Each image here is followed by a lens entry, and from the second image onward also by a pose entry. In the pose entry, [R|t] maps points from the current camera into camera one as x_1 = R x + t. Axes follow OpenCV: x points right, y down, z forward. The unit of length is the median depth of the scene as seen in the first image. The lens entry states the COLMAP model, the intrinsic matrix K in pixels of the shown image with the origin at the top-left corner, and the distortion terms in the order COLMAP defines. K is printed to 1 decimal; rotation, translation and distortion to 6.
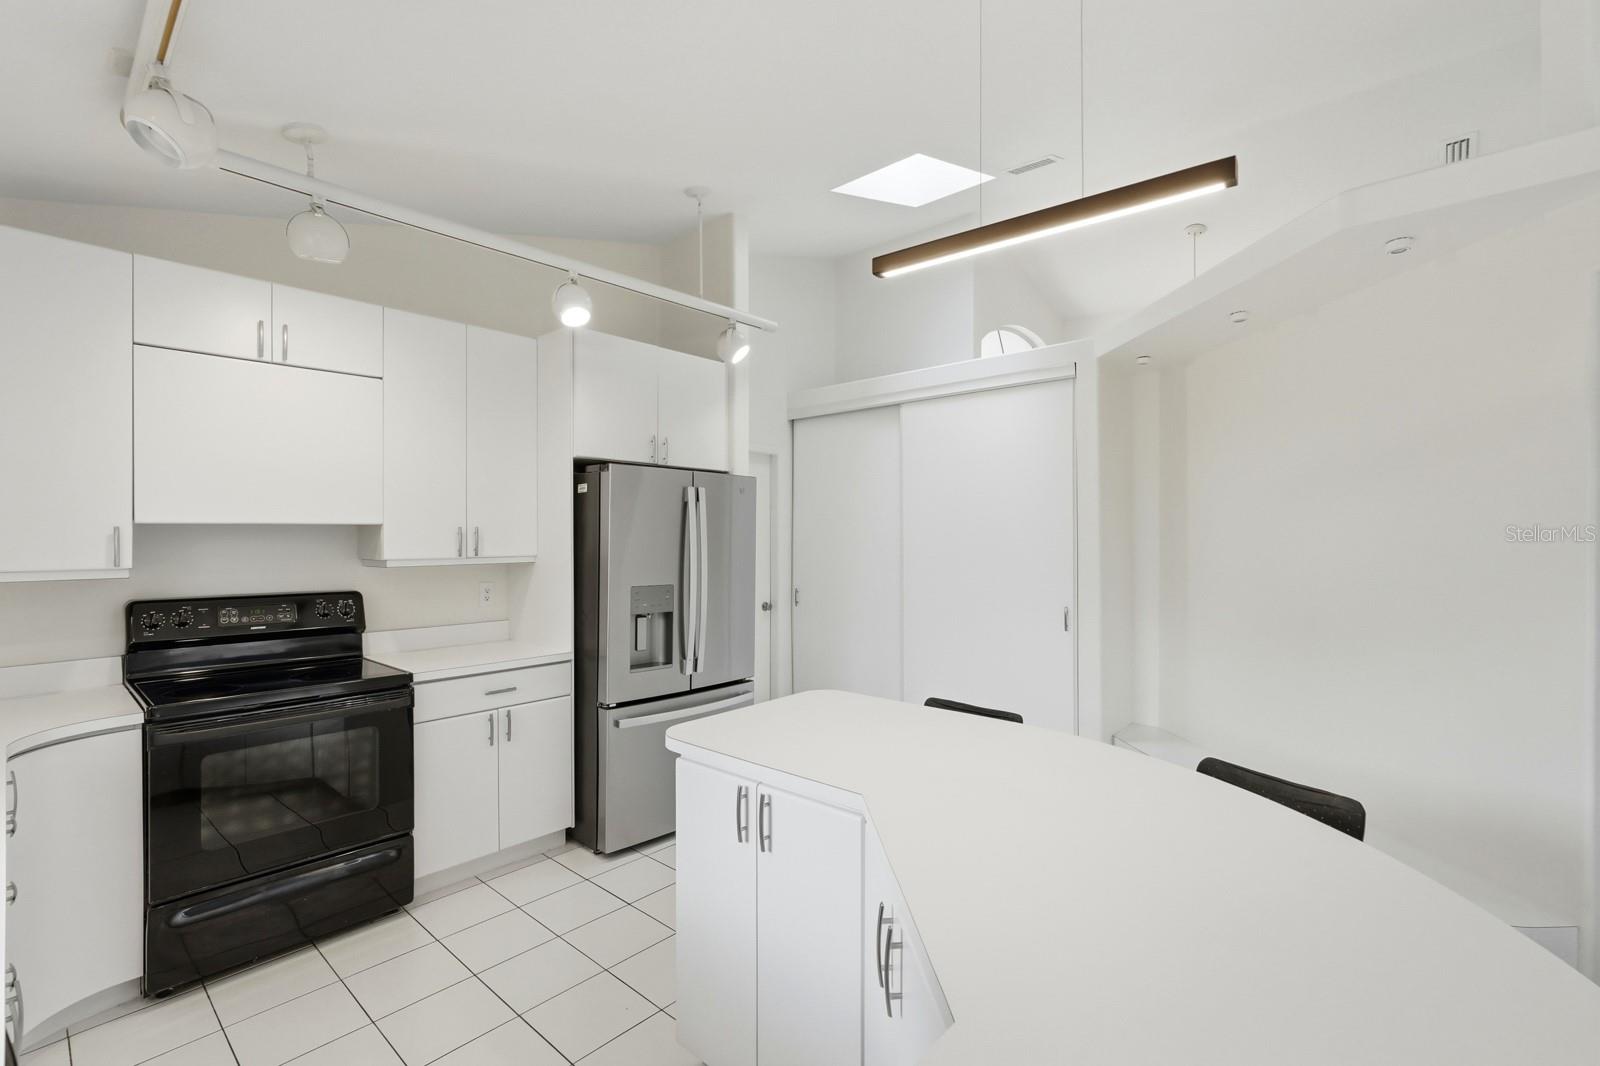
lens RADIAL K [[703.6, 0, 803.9], [0, 703.6, 539.1], [0, 0, 1]] dist [-0.016835, -0.000152]
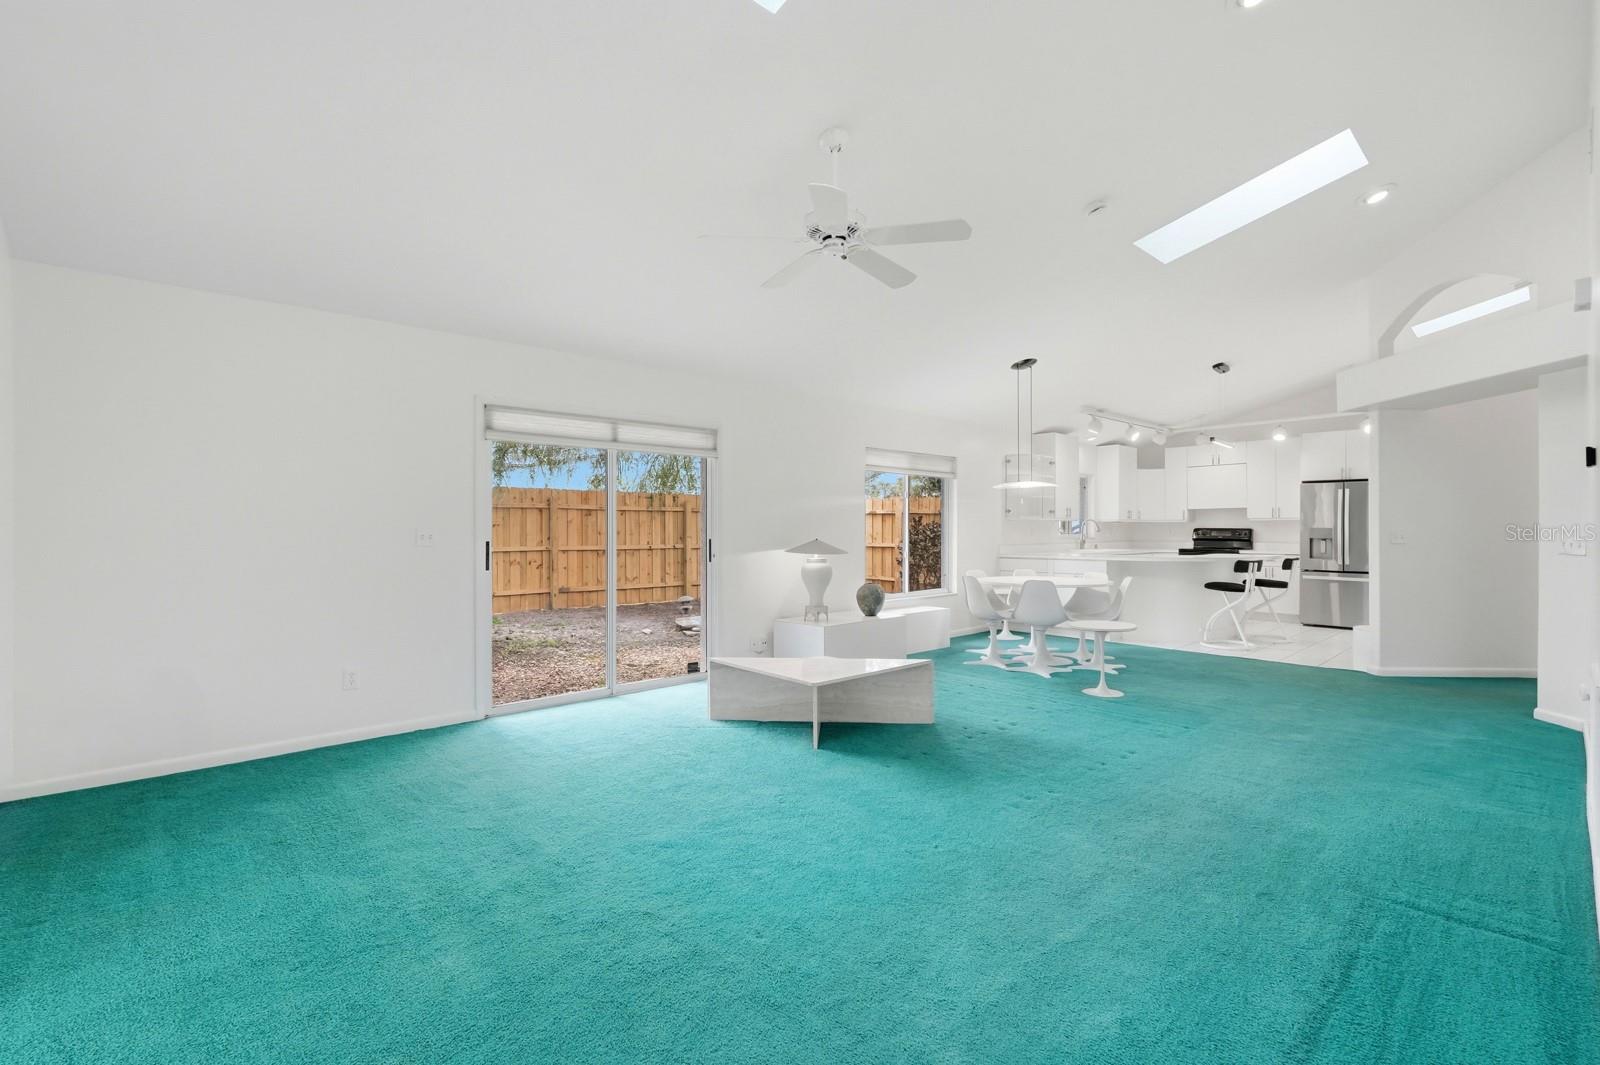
lens RADIAL K [[716.2, 0, 793.4], [0, 716.2, 525.9], [0, 0, 1]] dist [-0.001371, 0.000010]
pose [[-0.094577, -0.002535, -0.995514, 3.069995], [-0.000392, 0.999997, -0.002510, 0.077701], [0.995517, 0.000153, -0.094577, -0.843052]]
